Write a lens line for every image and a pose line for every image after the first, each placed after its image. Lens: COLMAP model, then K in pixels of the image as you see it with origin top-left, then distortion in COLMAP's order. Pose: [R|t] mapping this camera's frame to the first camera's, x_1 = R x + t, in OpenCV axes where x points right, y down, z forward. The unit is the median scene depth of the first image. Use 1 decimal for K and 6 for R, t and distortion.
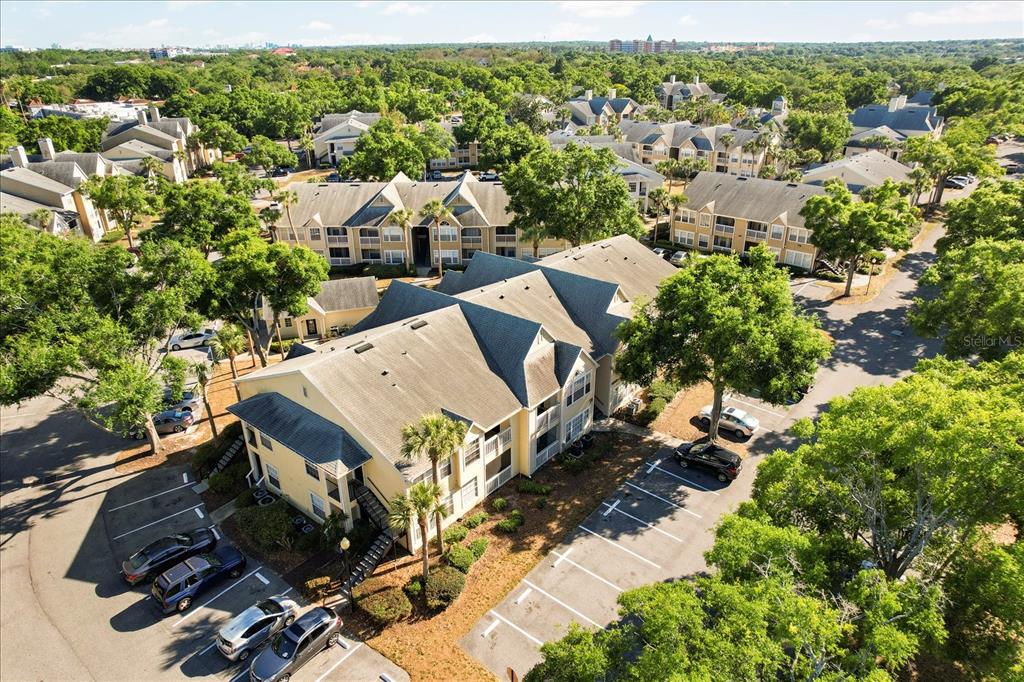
lens RADIAL K [[654.8, 0, 509.9], [0, 654.8, 346.1], [0, 0, 1]] dist [-0.042360, 0.046230]
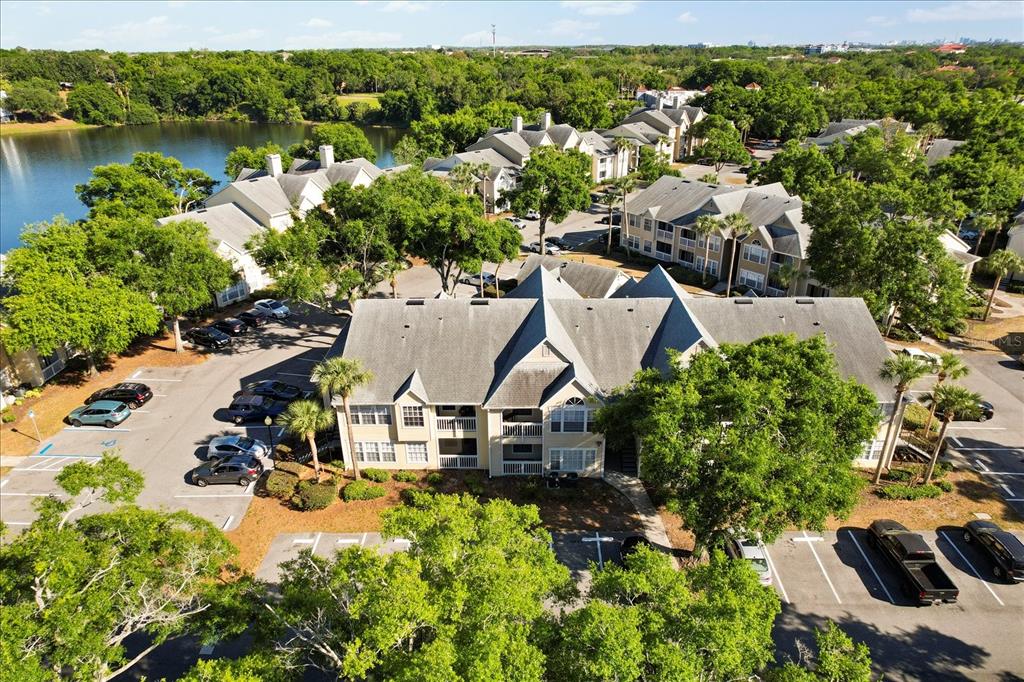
lens RADIAL K [[654.8, 0, 510.6], [0, 654.8, 337.2], [0, 0, 1]] dist [-0.042360, 0.046230]
pose [[0.623797, 0.324037, -0.711251, 0.679091], [-0.327947, 0.934542, 0.138142, -0.144111], [0.709456, 0.147080, 0.689231, 0.301064]]
